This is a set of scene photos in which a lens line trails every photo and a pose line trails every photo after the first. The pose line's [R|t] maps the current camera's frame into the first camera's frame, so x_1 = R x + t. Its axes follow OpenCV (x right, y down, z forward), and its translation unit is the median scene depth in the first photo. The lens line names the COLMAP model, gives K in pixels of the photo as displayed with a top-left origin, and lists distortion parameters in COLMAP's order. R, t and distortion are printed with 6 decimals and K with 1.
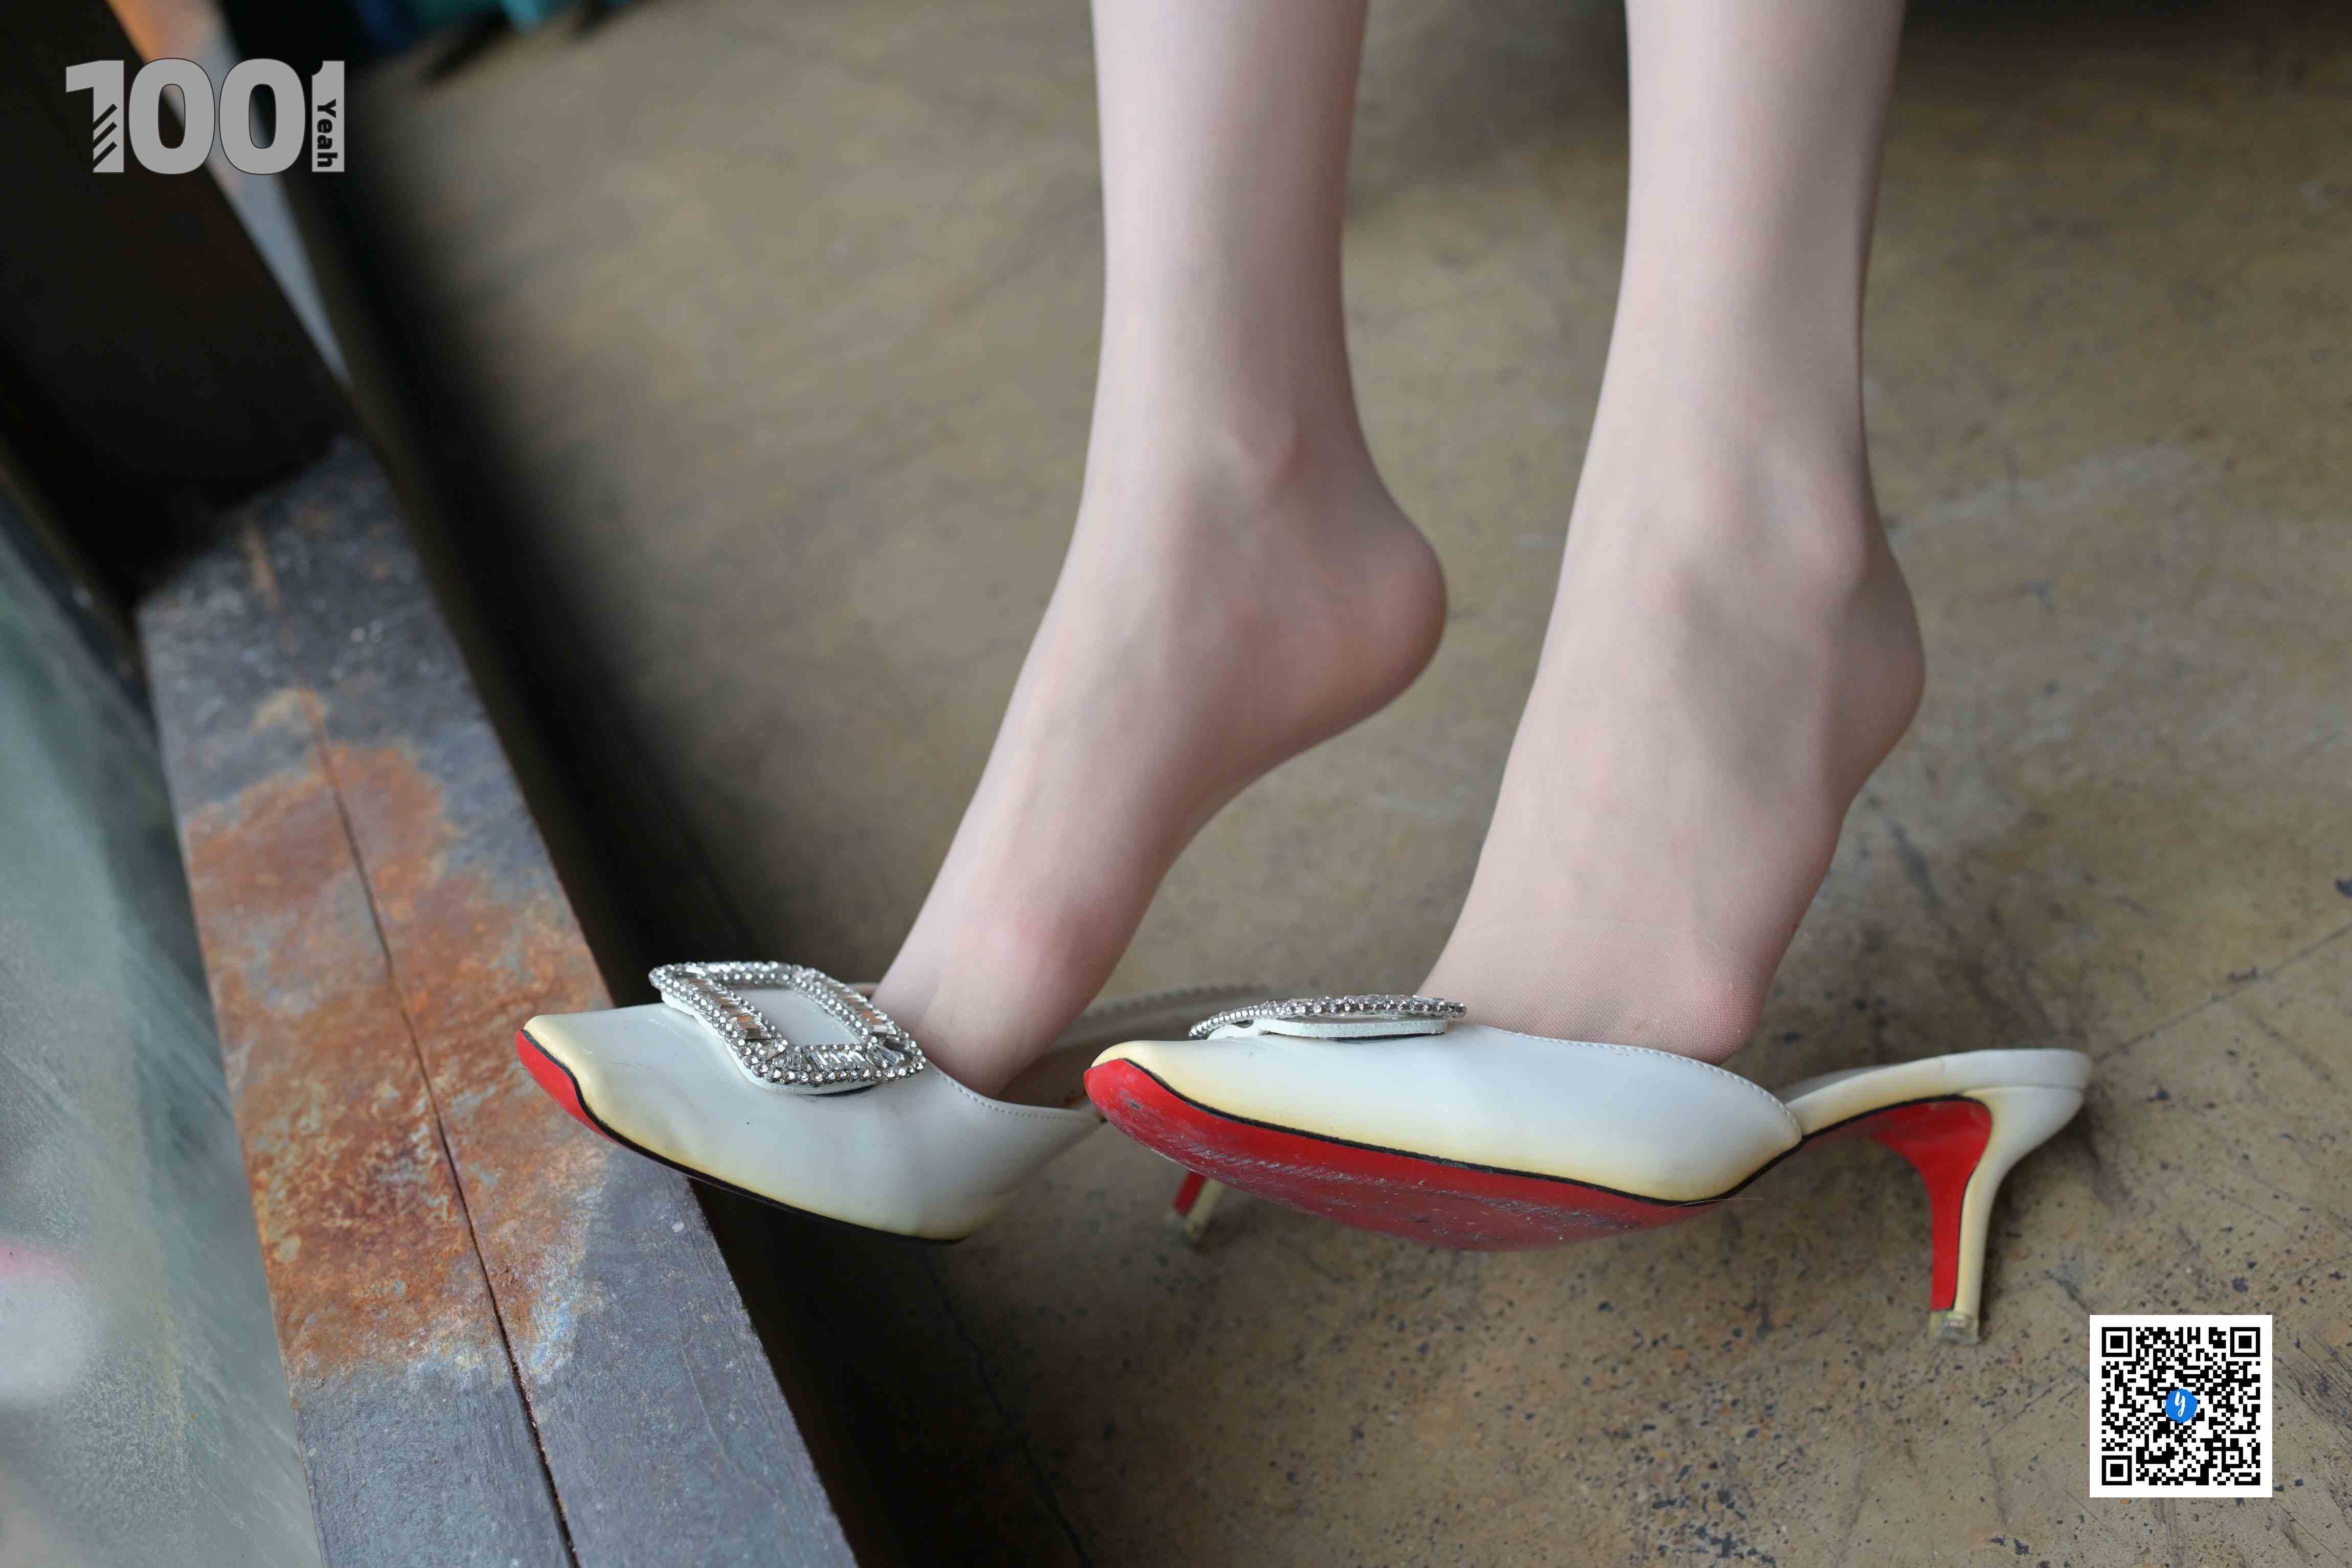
lens RADIAL K [[2358.5, 0, 1158.3], [0, 2358.5, 788.9], [0, 0, 1]] dist [0.004600, 0.000000]
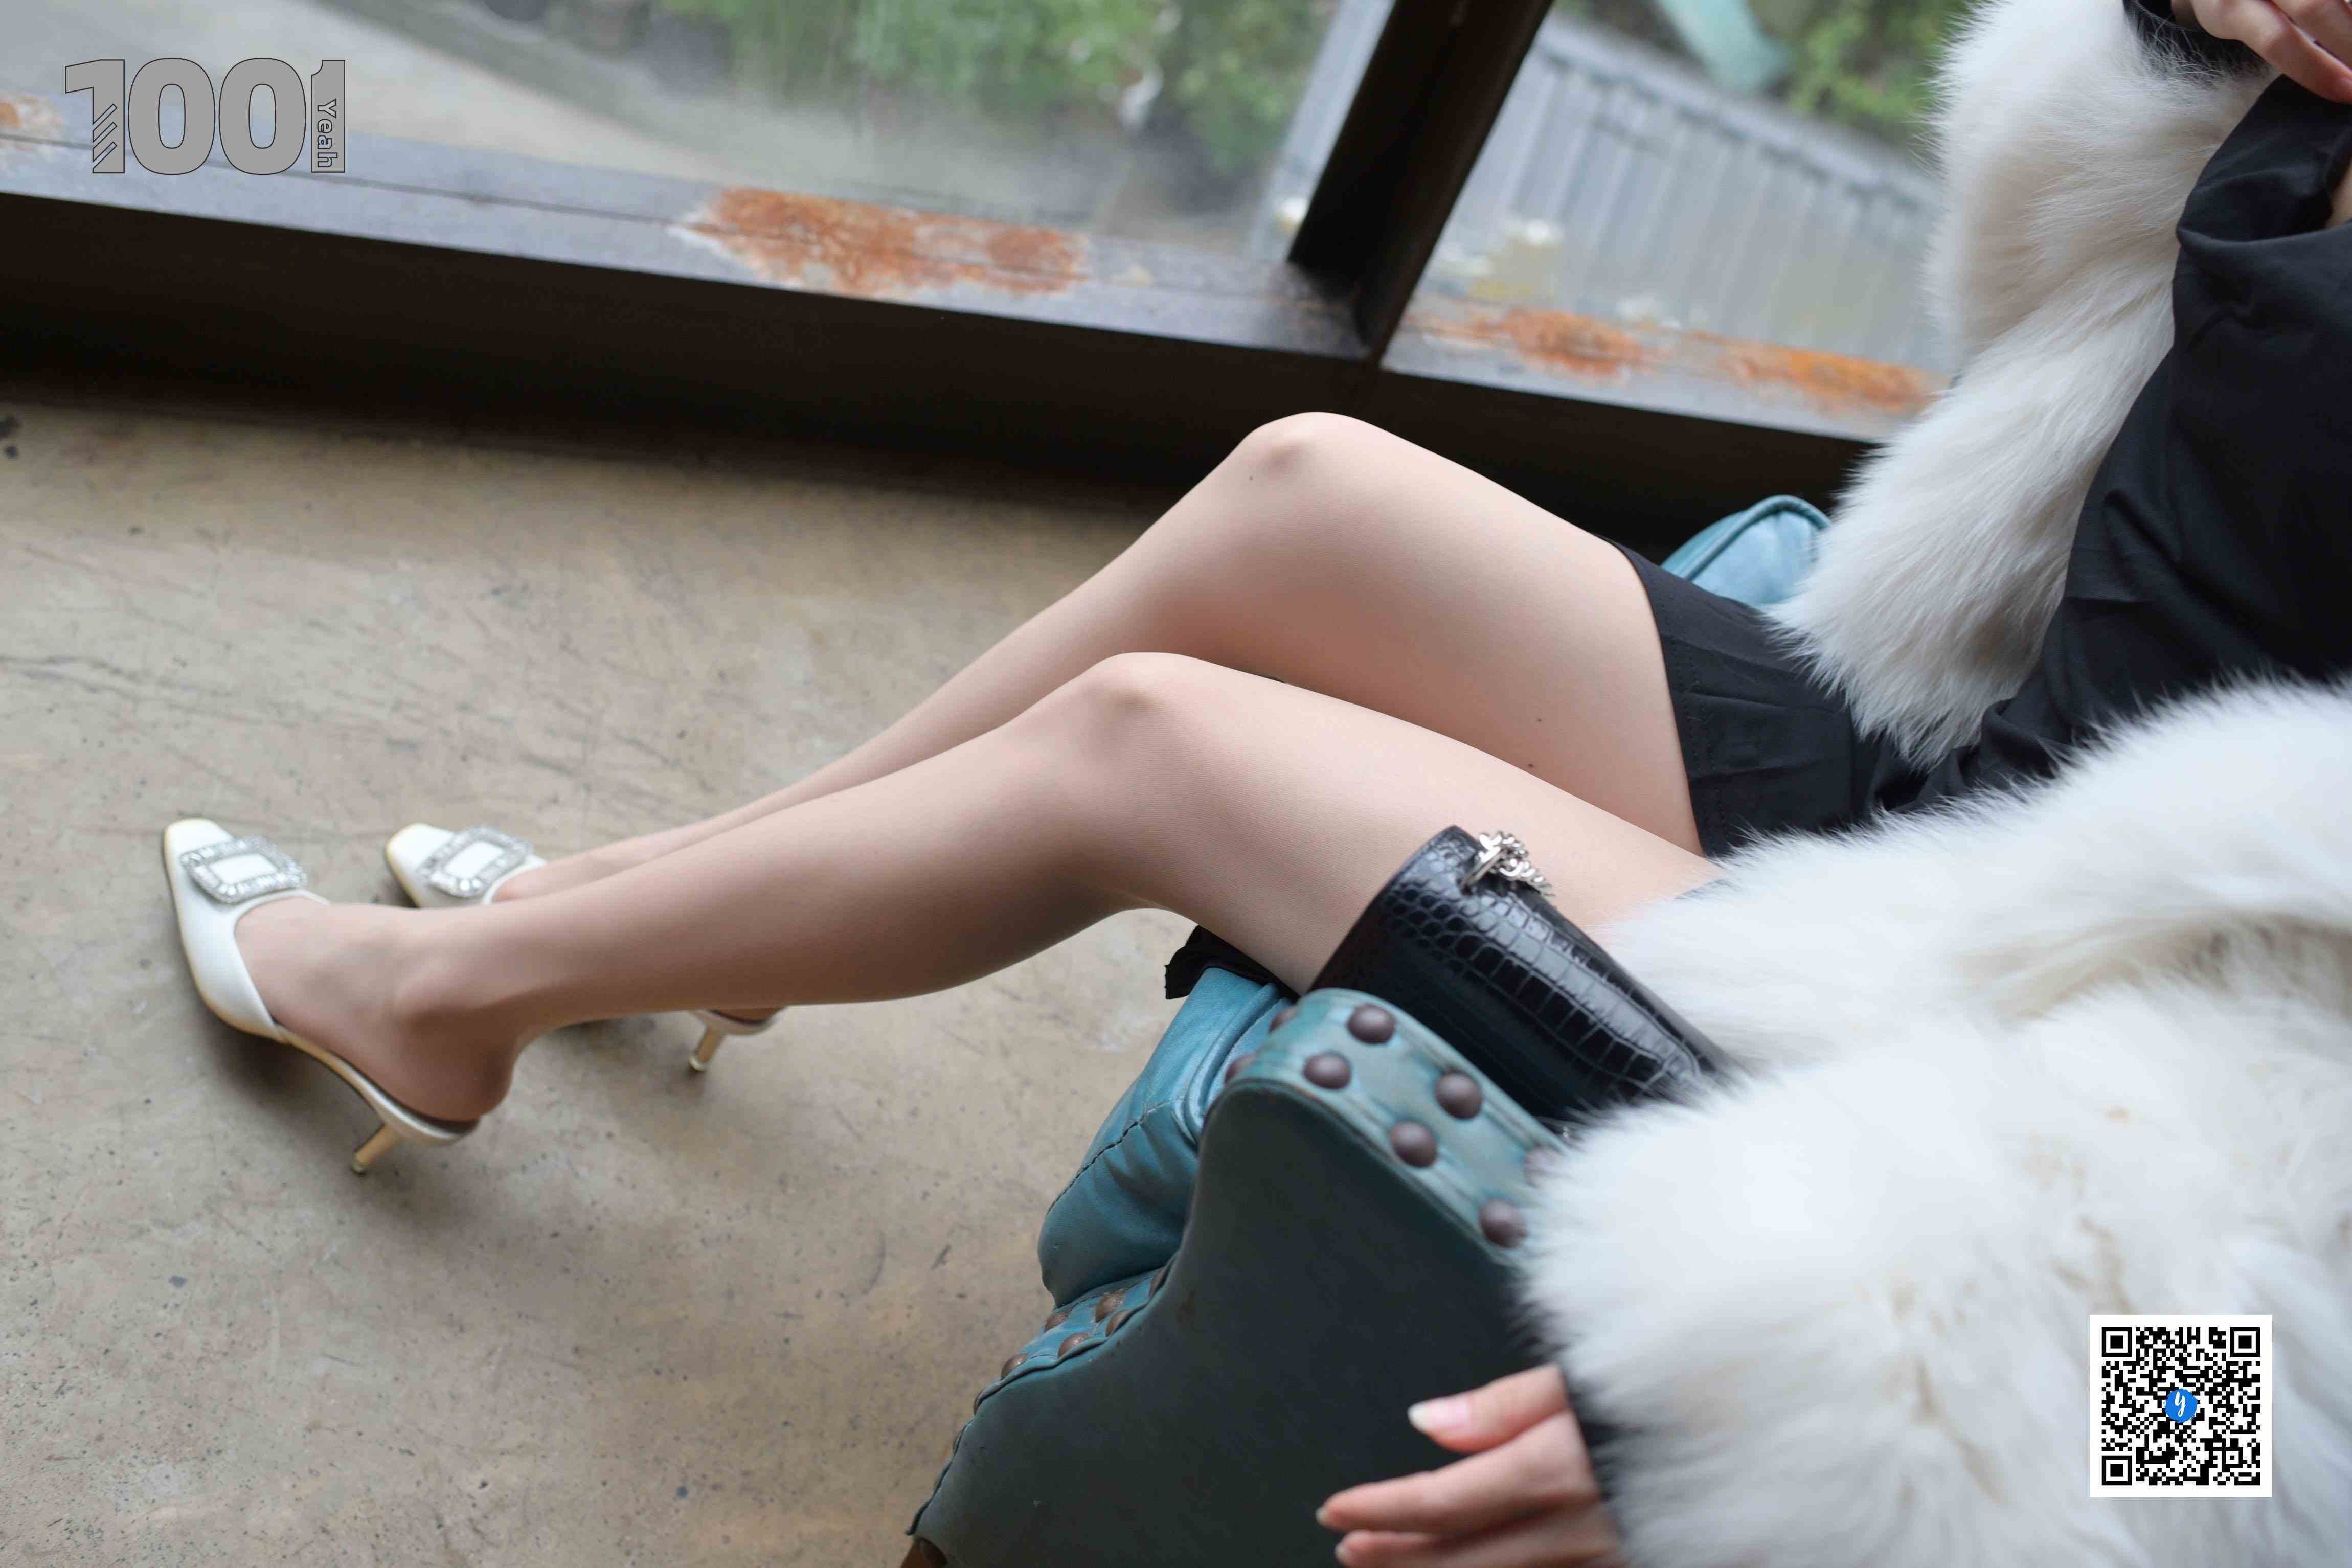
lens RADIAL K [[2358.5, 0, 1196.3], [0, 2358.5, 770.7], [0, 0, 1]] dist [0.004600, 0.000000]
pose [[-0.351214, 0.844698, -0.403899, 1.137052], [-0.738070, 0.015659, 0.674542, -1.969838], [0.576109, 0.535015, 0.617946, -0.127131]]
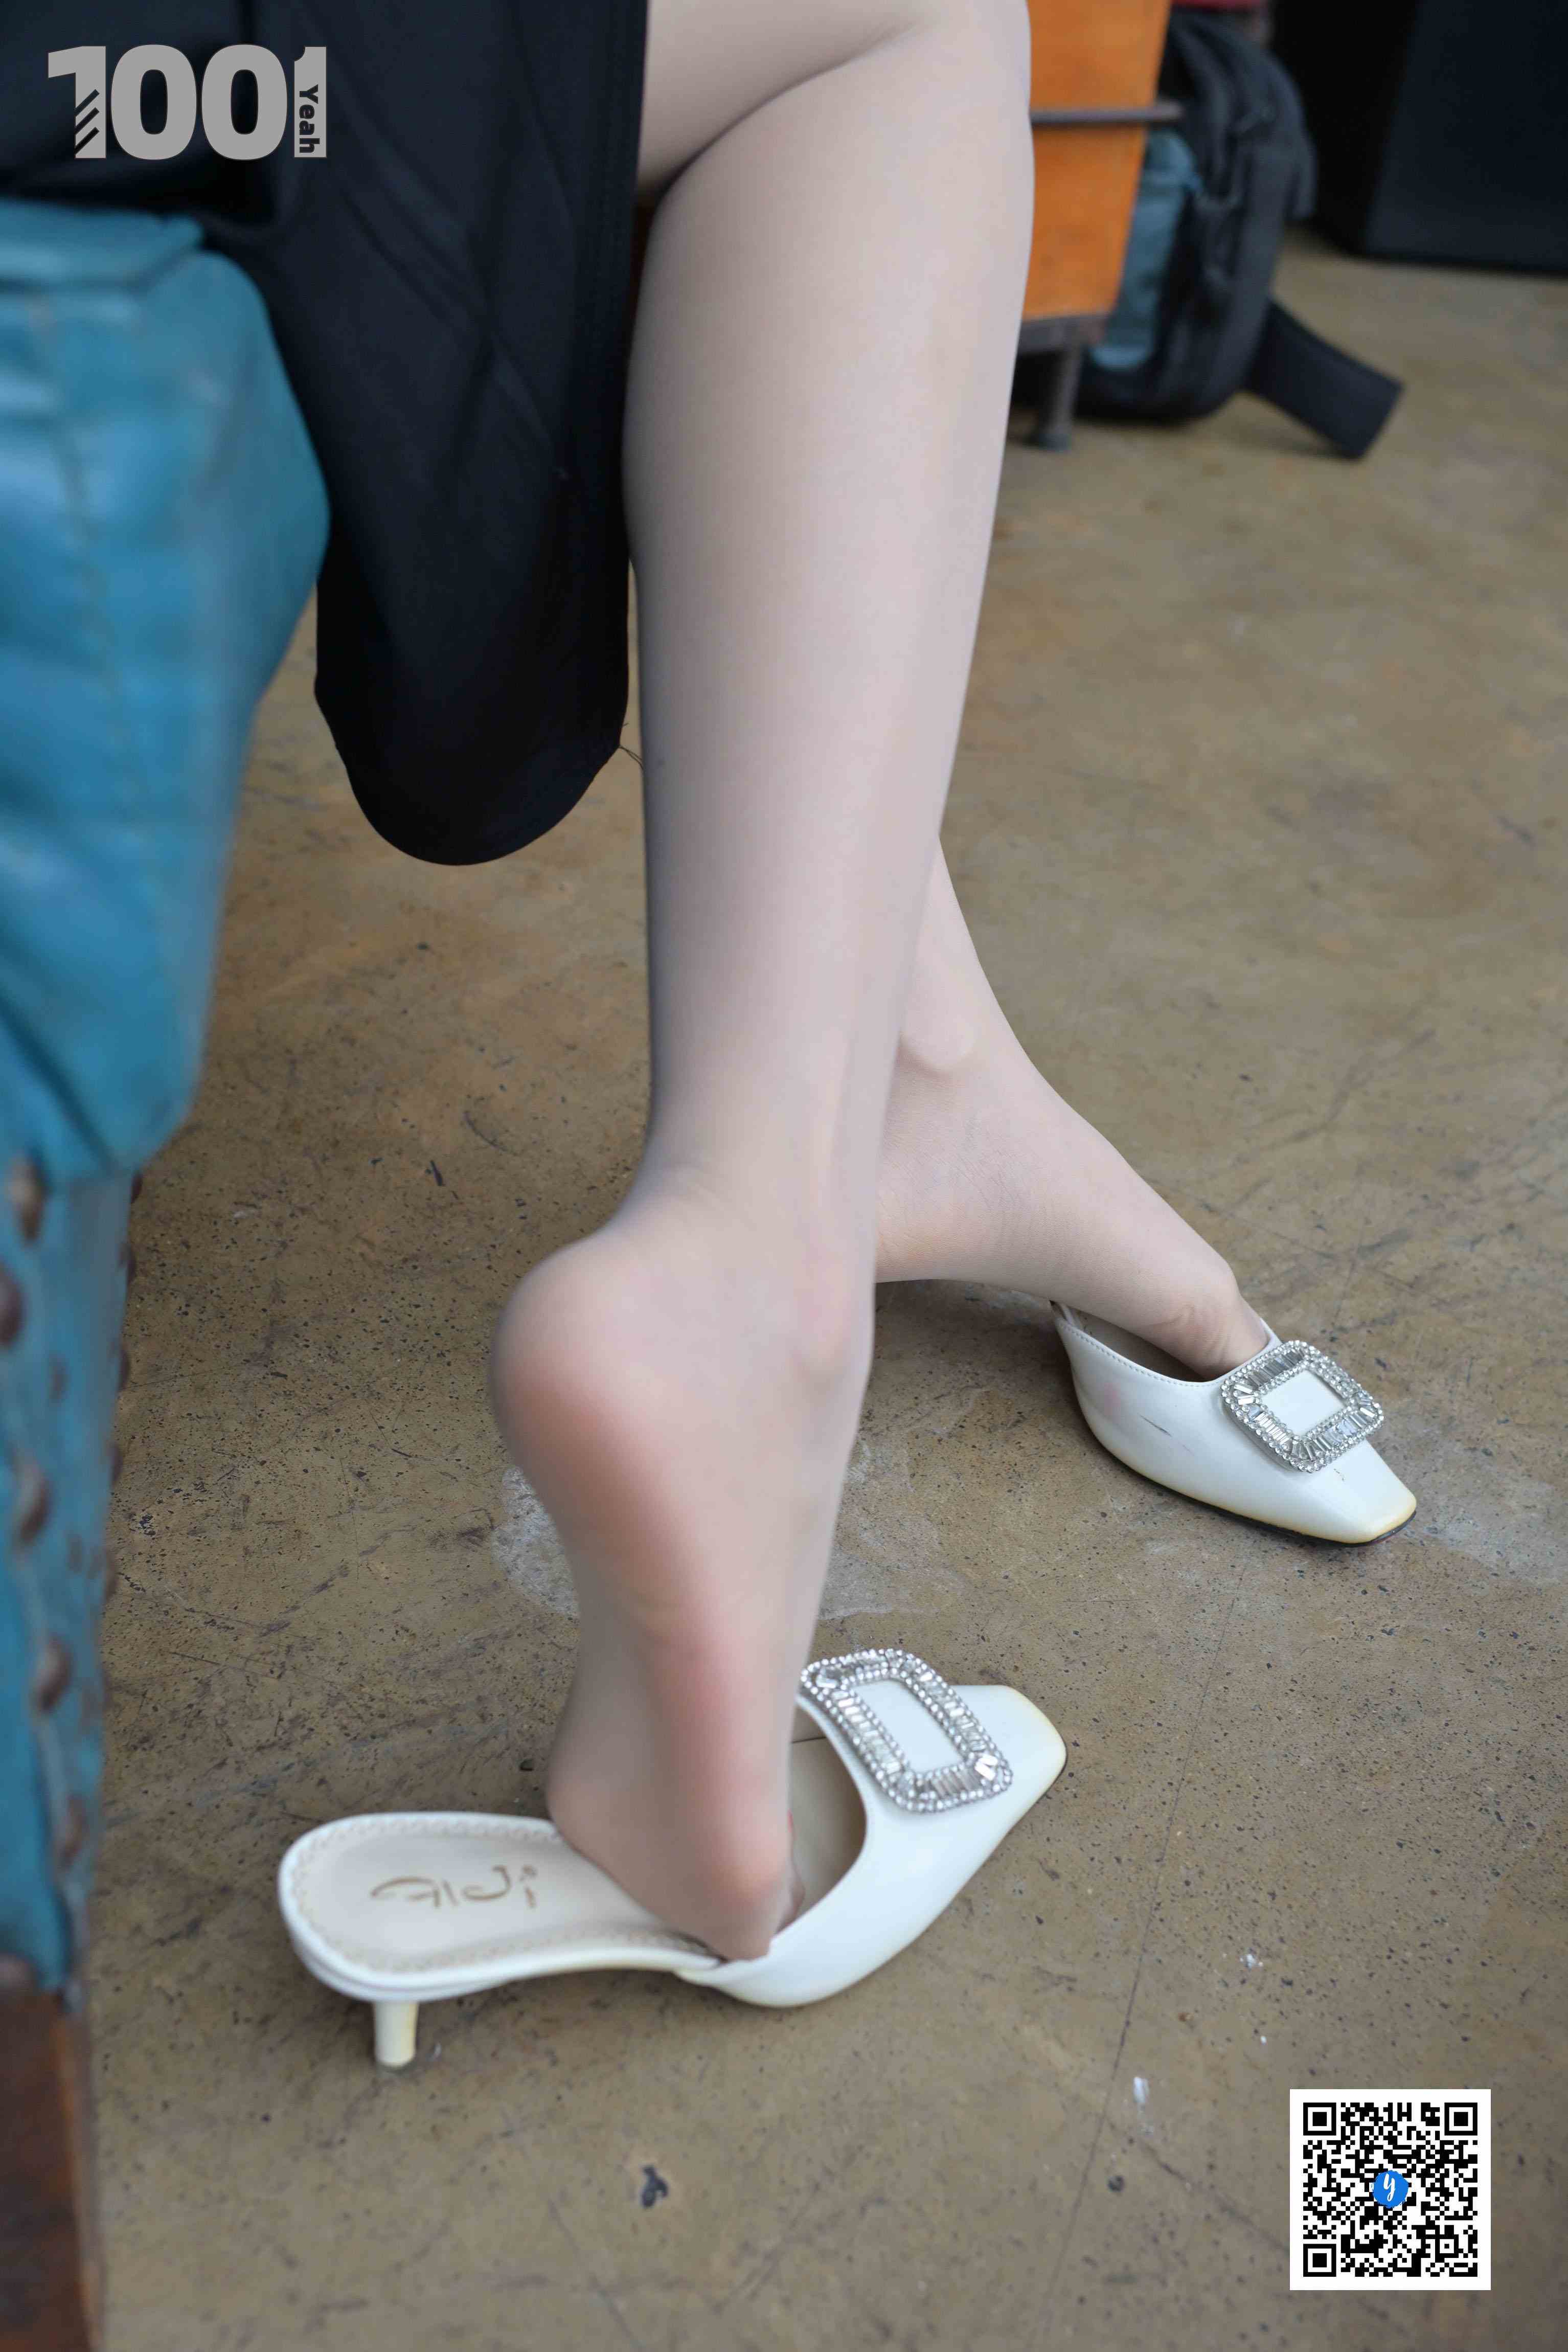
lens RADIAL K [[2358.5, 0, 762.8], [0, 2358.5, 1222.7], [0, 0, 1]] dist [0.004600, 0.000000]
pose [[-0.525310, -0.247769, 0.814039, -0.723158], [0.585415, 0.589042, 0.557063, -1.028010], [-0.617526, 0.769181, -0.164382, 1.508953]]
